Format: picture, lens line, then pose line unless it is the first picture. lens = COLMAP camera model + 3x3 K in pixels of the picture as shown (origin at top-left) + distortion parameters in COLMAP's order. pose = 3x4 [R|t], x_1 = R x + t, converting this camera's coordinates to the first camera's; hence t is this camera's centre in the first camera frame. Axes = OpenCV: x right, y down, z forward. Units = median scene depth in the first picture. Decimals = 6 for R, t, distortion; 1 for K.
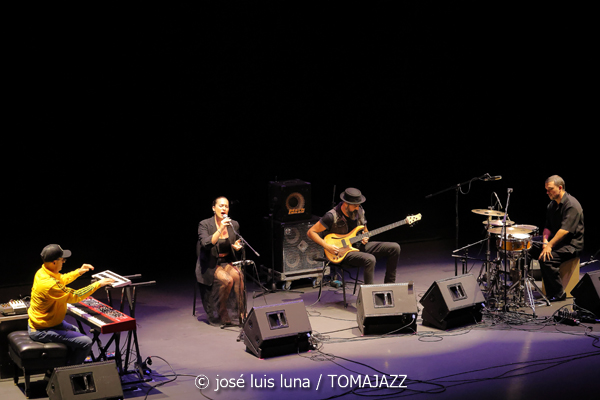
lens RADIAL K [[2163.3, 0, 300.0], [0, 2163.3, 200.0], [0, 0, 1]] dist [-0.086684, -0.583328]
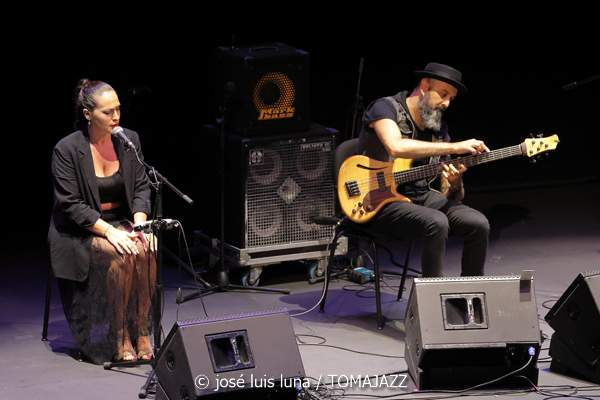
lens RADIAL K [[3594.5, 0, 300.0], [0, 3594.5, 200.0], [0, 0, 1]] dist [1.344969, -0.695840]
pose [[0.999767, 0.020048, 0.008001, -0.002395], [-0.020215, 0.999567, 0.021404, 0.007106], [-0.007569, -0.021561, 0.999739, 0.245637]]
